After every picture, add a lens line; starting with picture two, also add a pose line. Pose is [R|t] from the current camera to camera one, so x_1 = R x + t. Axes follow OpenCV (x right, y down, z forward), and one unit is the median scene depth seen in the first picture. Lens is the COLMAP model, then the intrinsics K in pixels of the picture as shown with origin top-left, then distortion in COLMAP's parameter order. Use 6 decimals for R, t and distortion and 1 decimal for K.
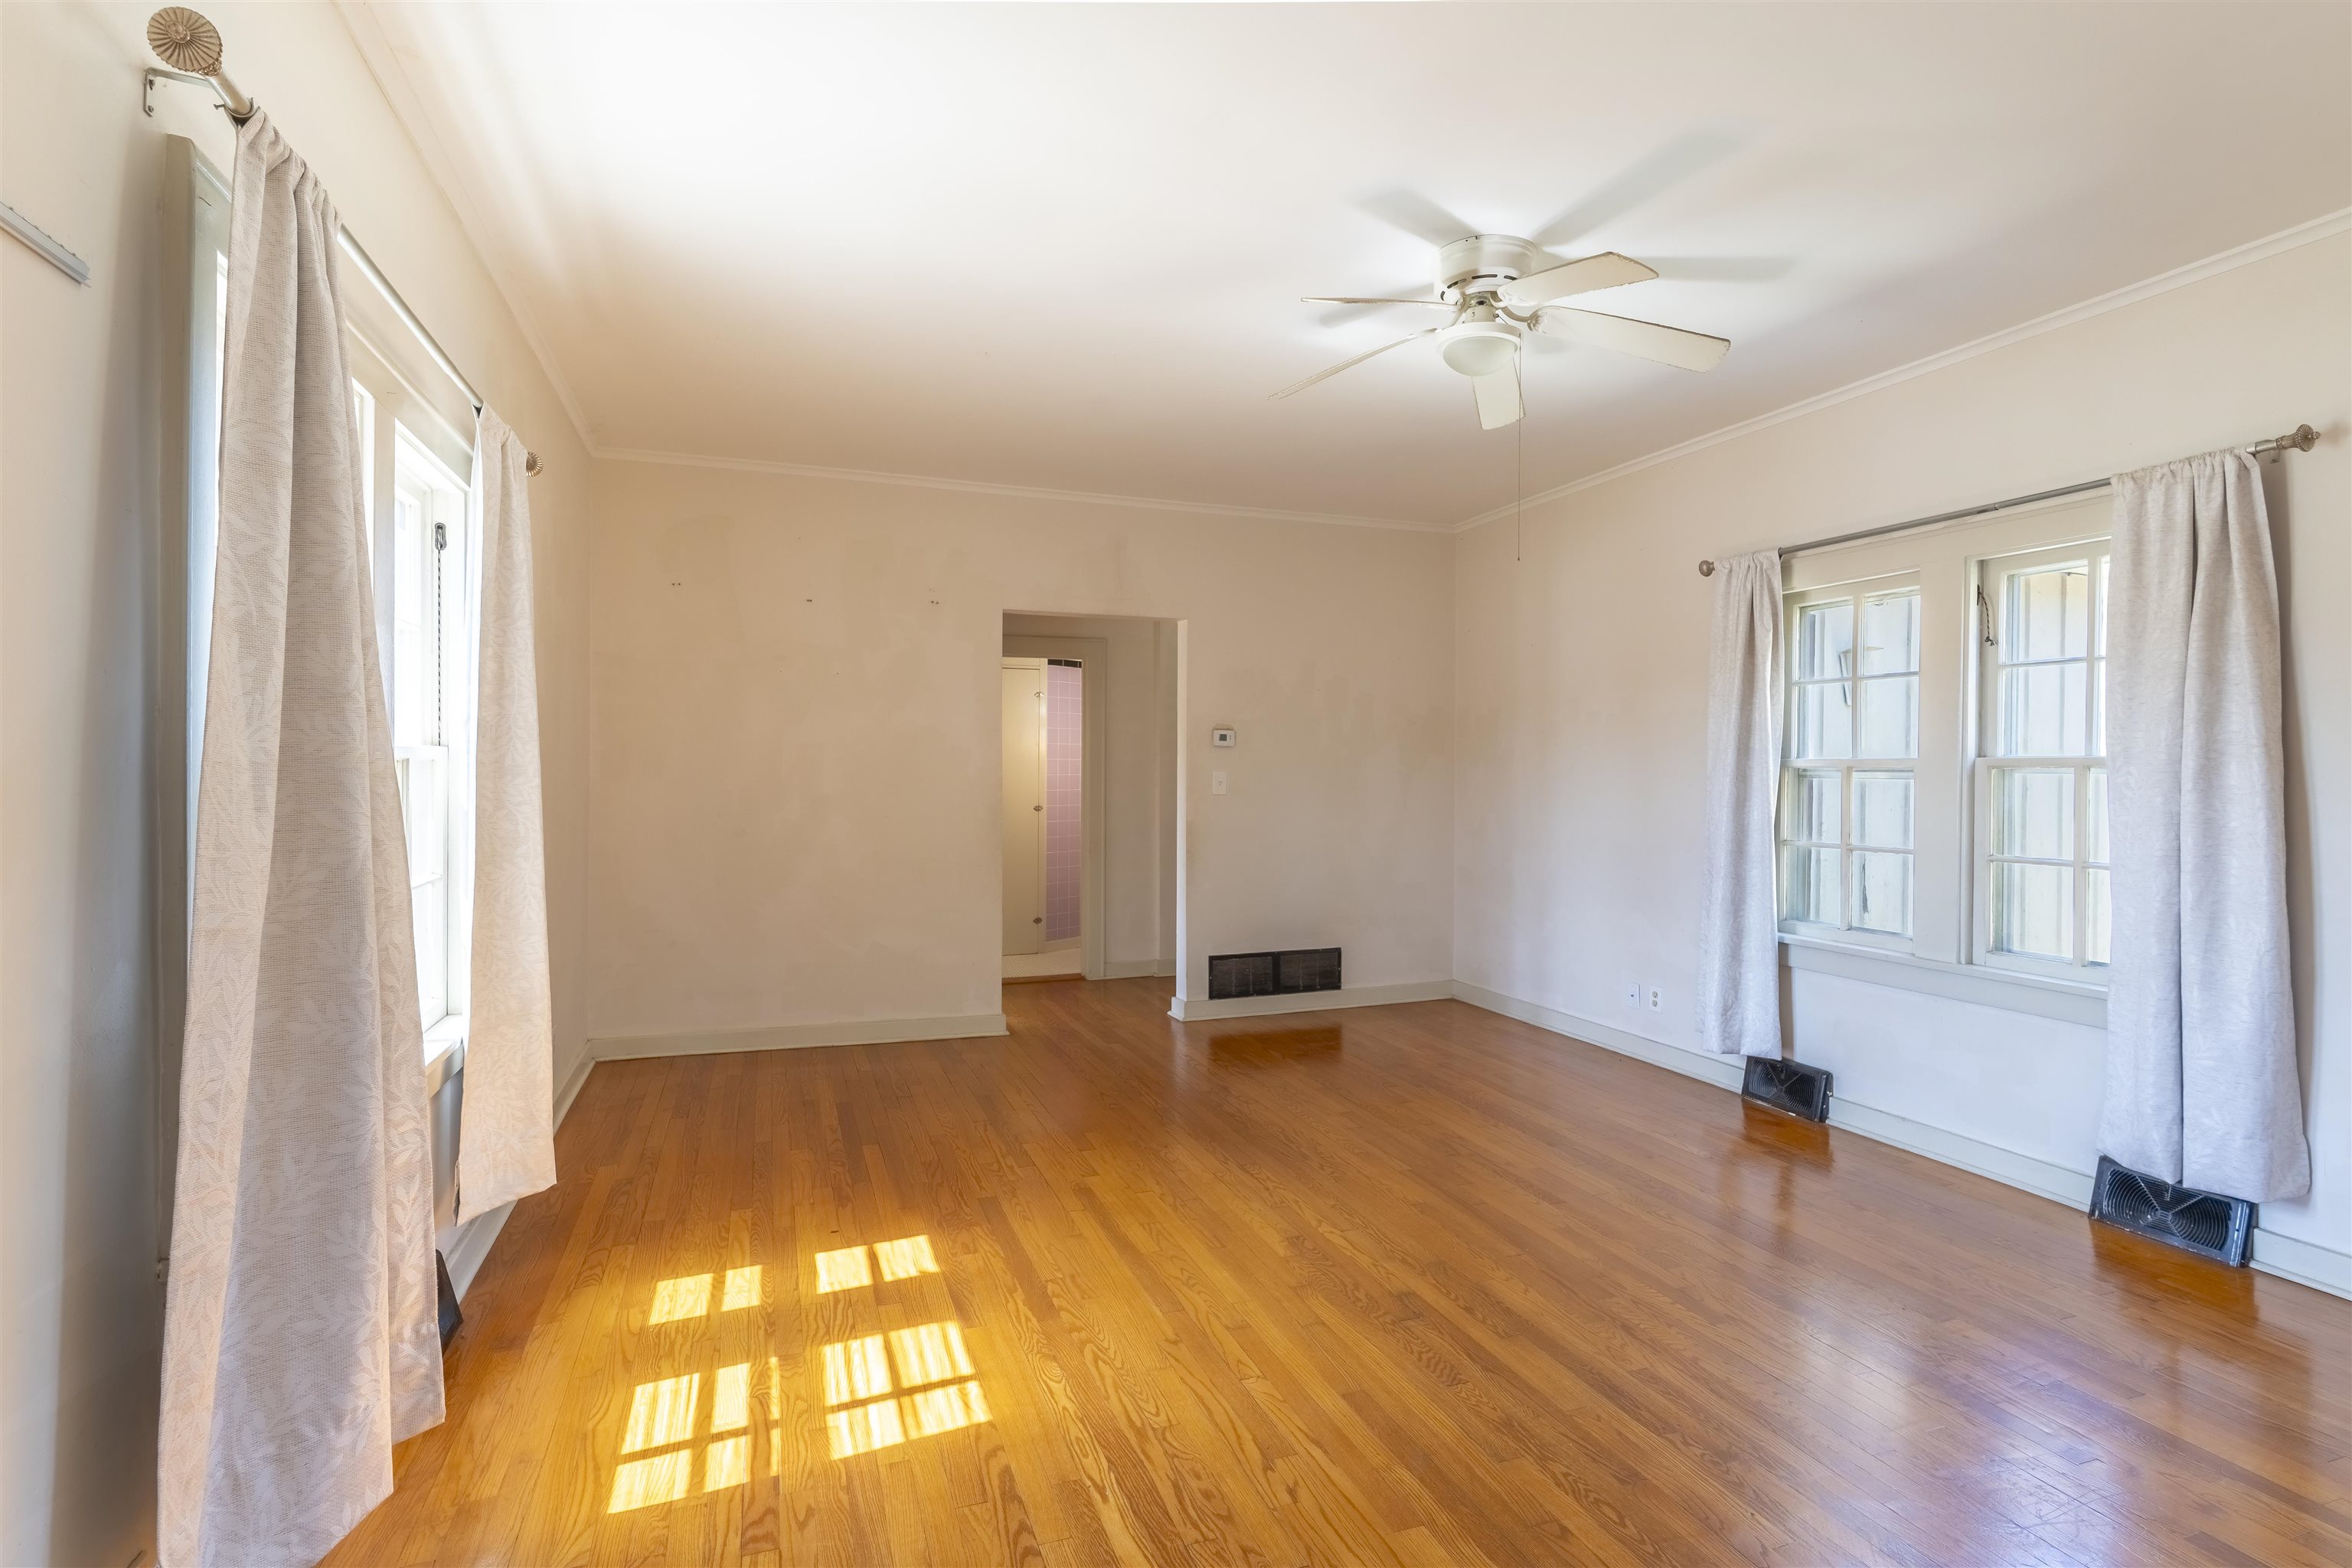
lens RADIAL K [[1127.8, 0, 1150.9], [0, 1127.8, 777.3], [0, 0, 1]] dist [-0.002556, 0.000561]
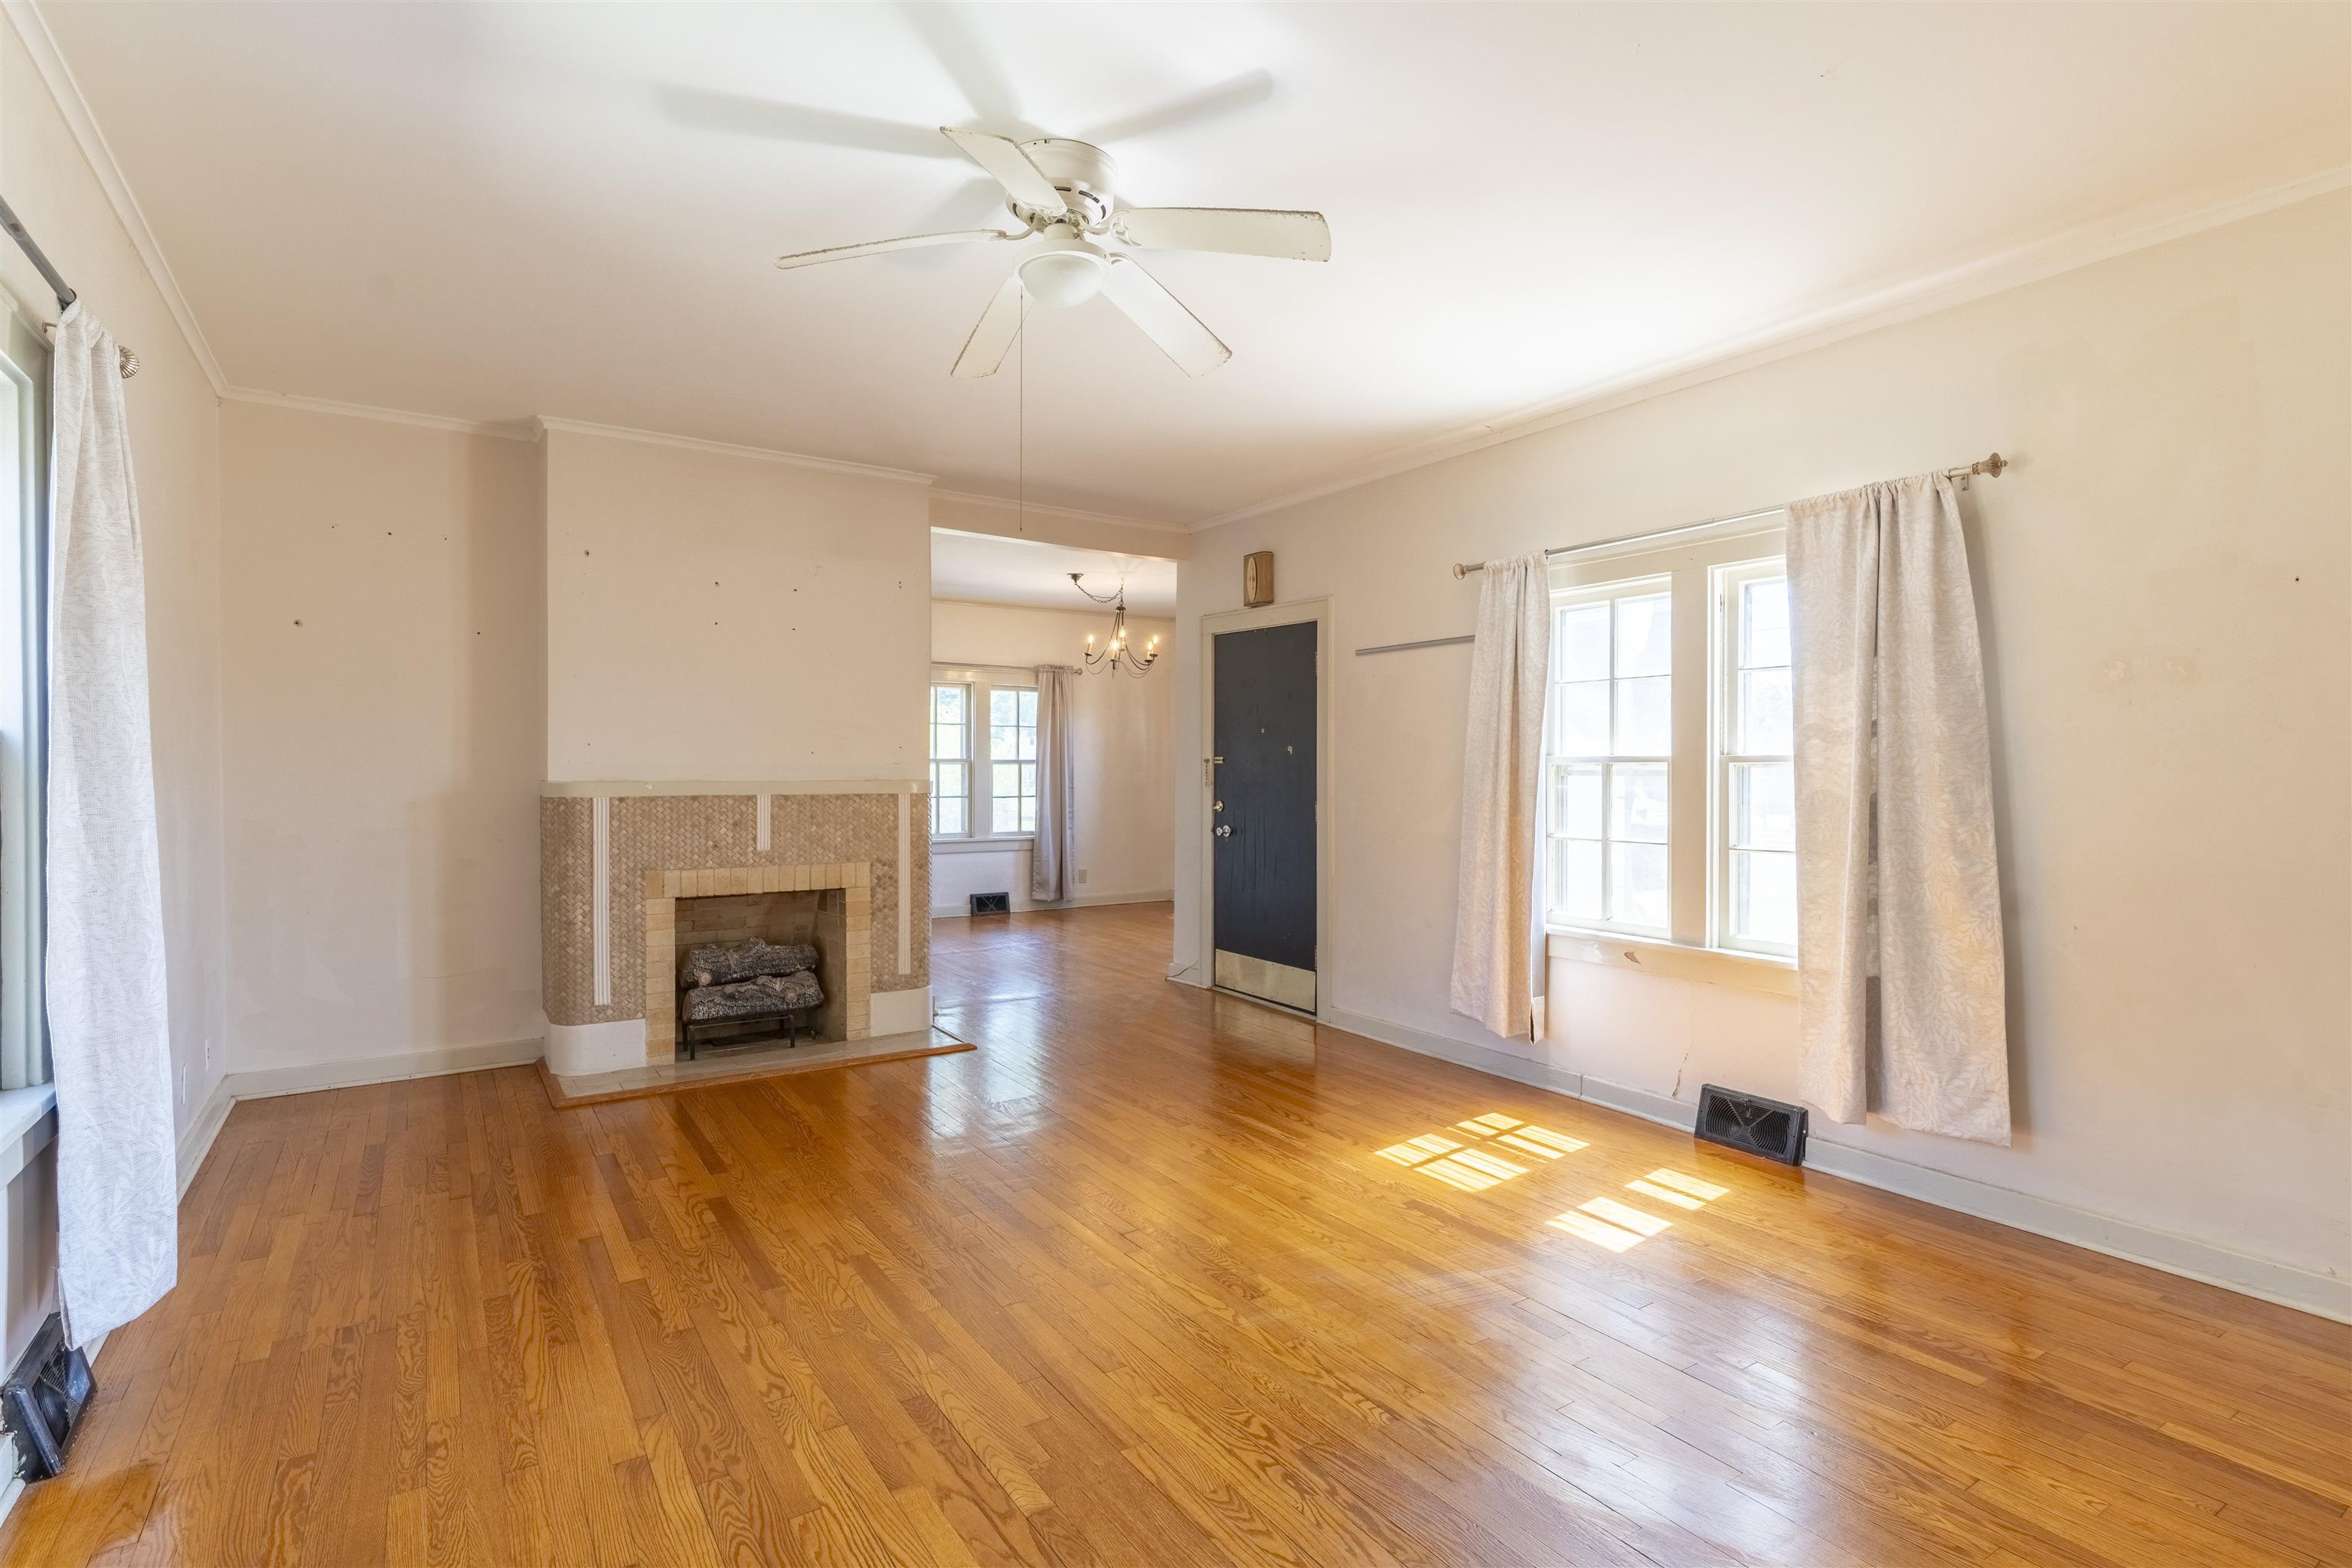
lens RADIAL K [[1127.8, 0, 1150.9], [0, 1127.8, 777.3], [0, 0, 1]] dist [-0.002556, 0.000561]
pose [[-0.971439, -0.007889, -0.237160, 0.535671], [-0.011756, 0.999820, 0.014895, -0.011115], [0.237000, 0.017258, -0.971356, 2.330093]]
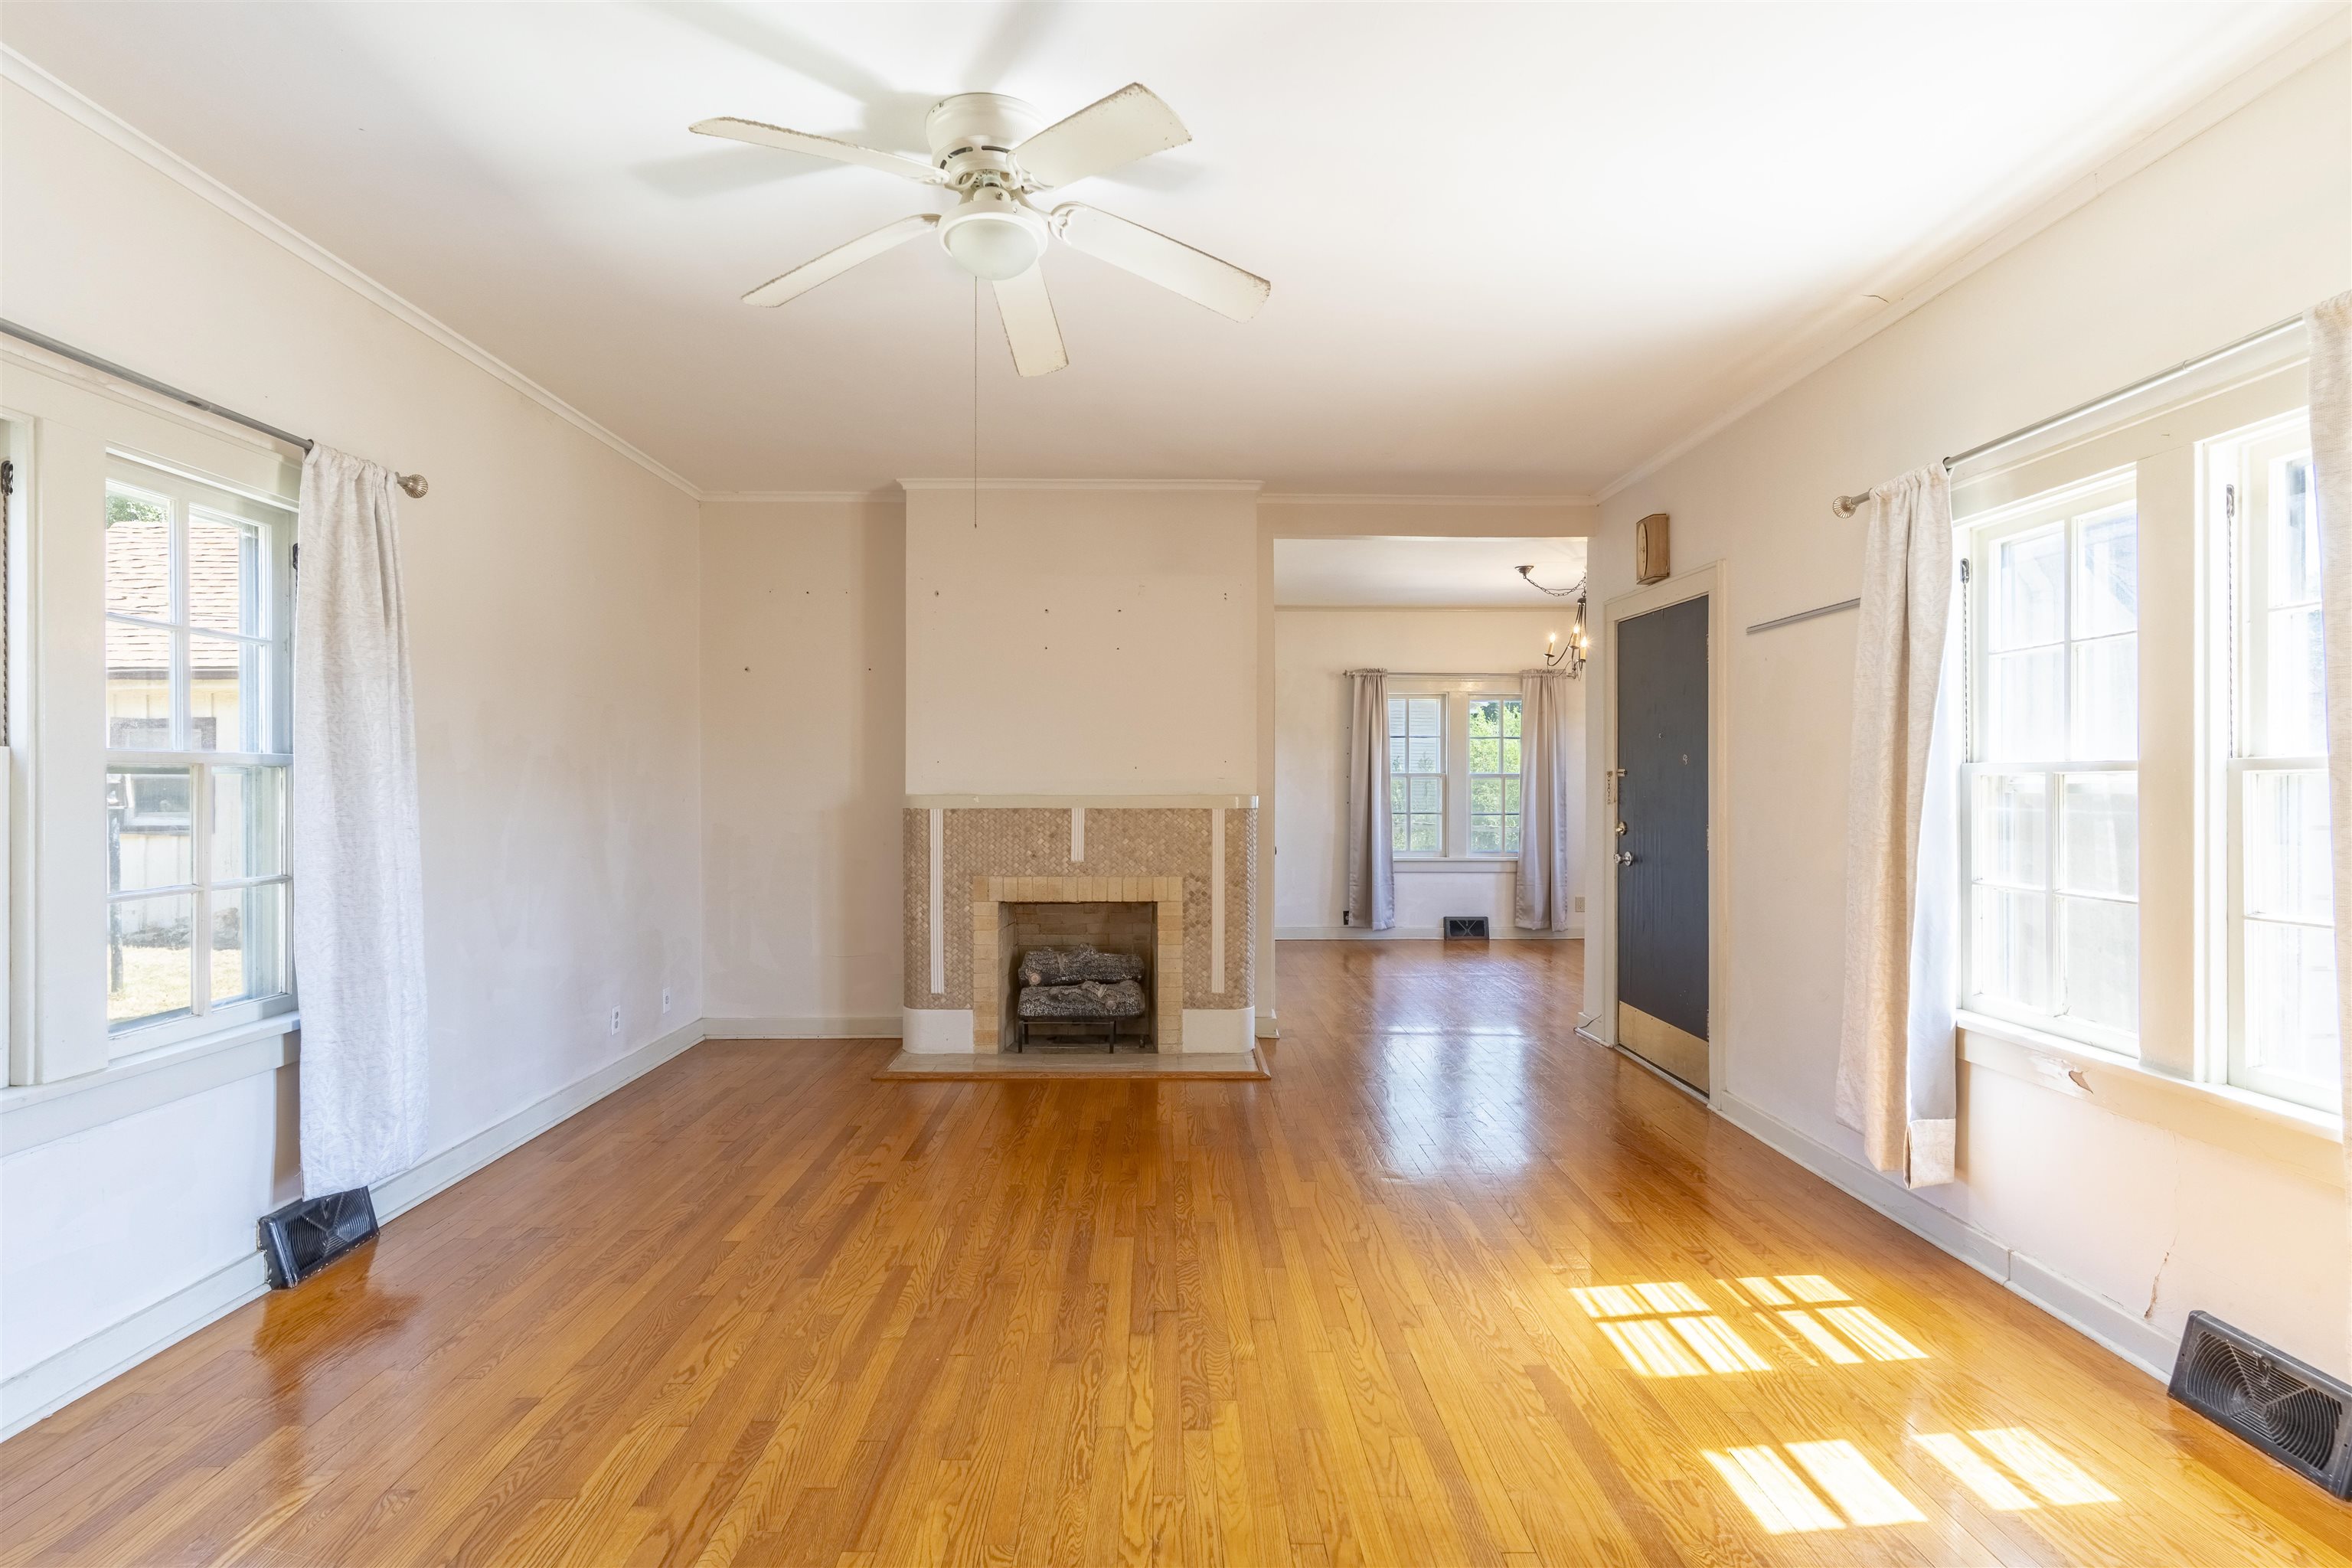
lens RADIAL K [[1118.2, 0, 1161.5], [0, 1118.2, 782.3], [0, 0, 1]] dist [0.001028, 0.000438]
pose [[-0.946994, -0.008434, 0.321141, -0.098067], [-0.005388, 0.999932, 0.010374, -0.013044], [-0.321206, 0.008094, -0.946975, 2.141725]]
